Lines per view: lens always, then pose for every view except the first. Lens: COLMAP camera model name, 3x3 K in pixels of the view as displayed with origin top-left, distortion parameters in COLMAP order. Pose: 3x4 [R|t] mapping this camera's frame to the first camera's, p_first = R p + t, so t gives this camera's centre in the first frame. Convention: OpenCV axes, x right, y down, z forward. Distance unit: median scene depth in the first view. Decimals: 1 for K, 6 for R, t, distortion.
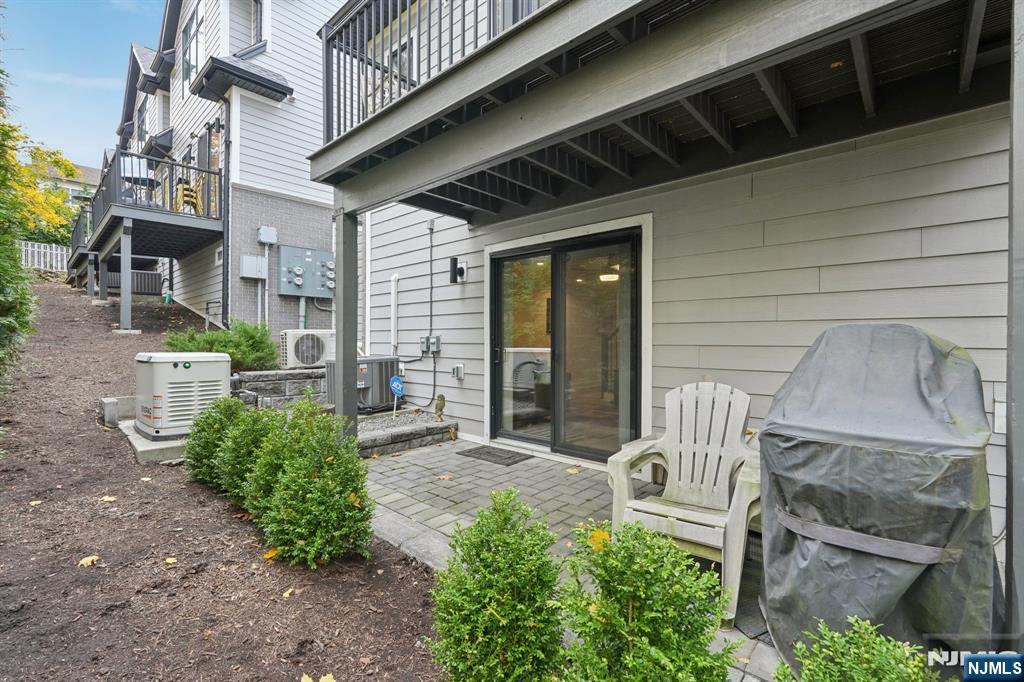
lens RADIAL K [[444.3, 0, 512.0], [0, 444.3, 341.0], [0, 0, 1]] dist [0.001348, 0.000091]
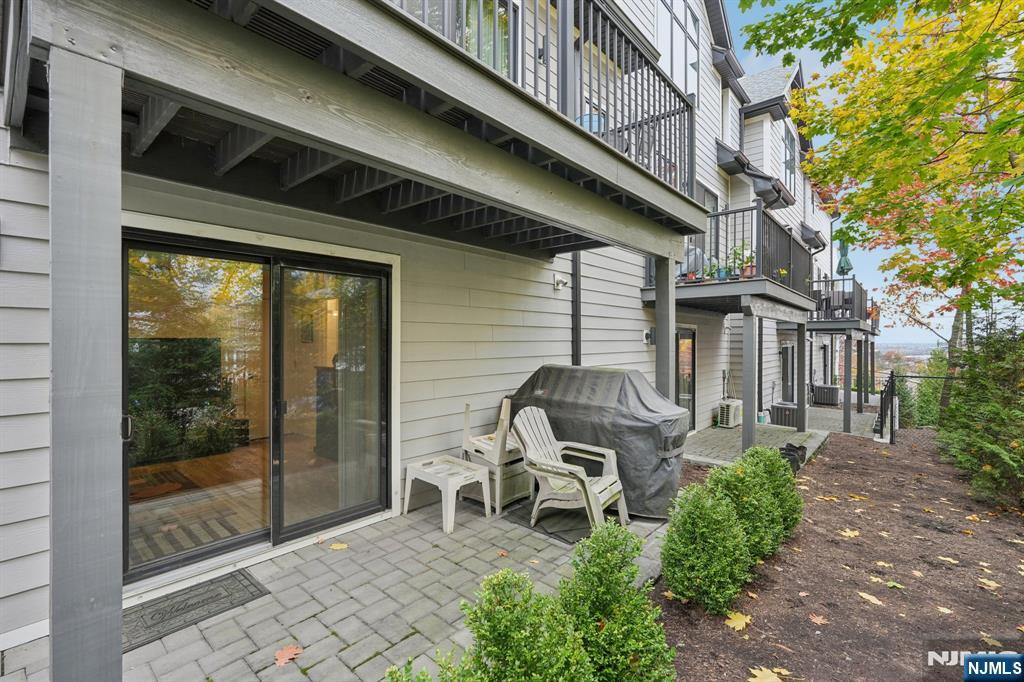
lens RADIAL K [[451.8, 0, 515.5], [0, 451.8, 339.0], [0, 0, 1]] dist [-0.000096, 0.000009]
pose [[-0.020841, -0.004448, 0.999773, -0.499472], [-0.004113, 0.999982, 0.004363, -0.065690], [-0.999774, -0.004021, -0.020859, 0.498910]]
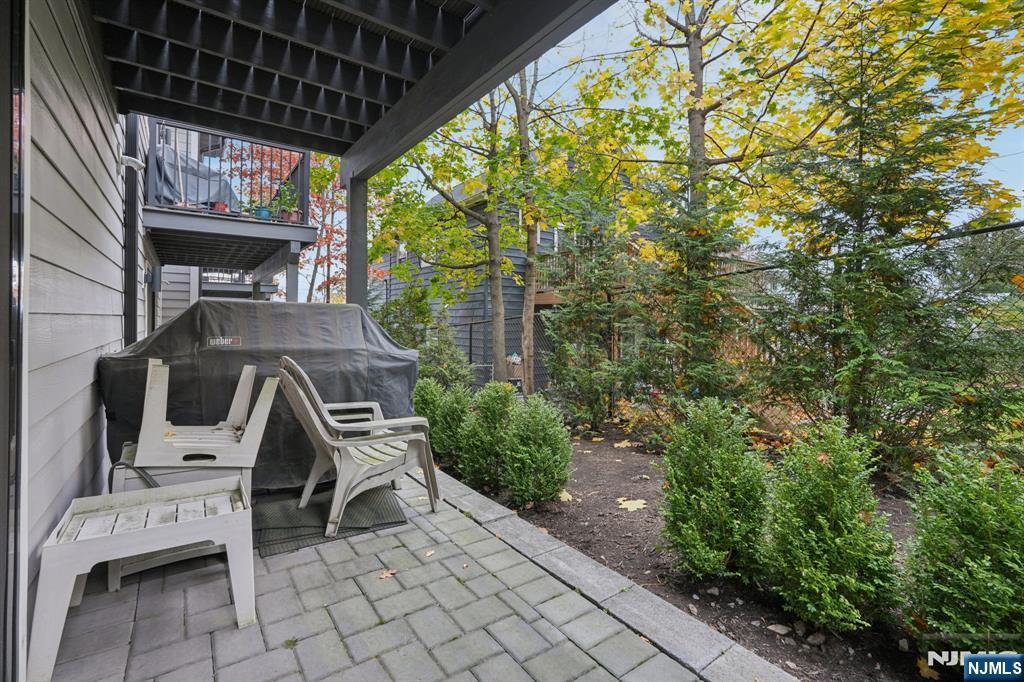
lens RADIAL K [[458.9, 0, 510.1], [0, 458.9, 314.9], [0, 0, 1]] dist [-0.002447, -0.000179]
pose [[-0.976626, -0.015318, 0.214400, -0.096315], [-0.018055, 0.999779, -0.010812, 0.004374], [-0.214187, -0.014431, -0.976686, 0.845160]]
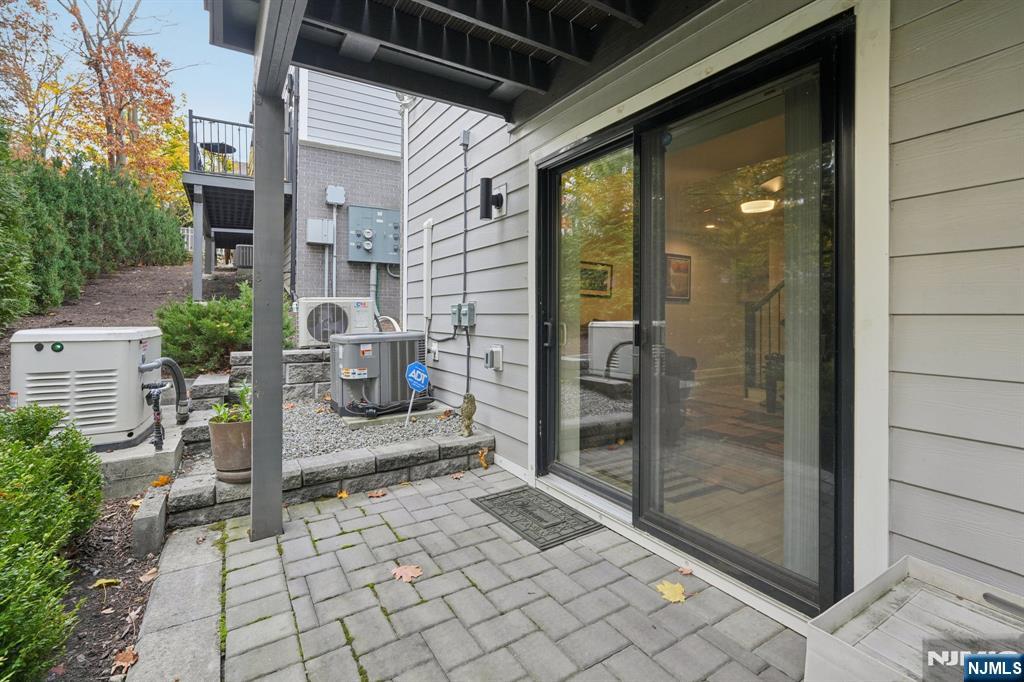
lens RADIAL K [[458.9, 0, 510.1], [0, 458.9, 314.9], [0, 0, 1]] dist [-0.002447, -0.000179]
pose [[0.962071, -0.002857, -0.272783, 0.075354], [0.003550, 0.999992, 0.002045, 0.005058], [0.272775, -0.002936, 0.962074, 0.358818]]
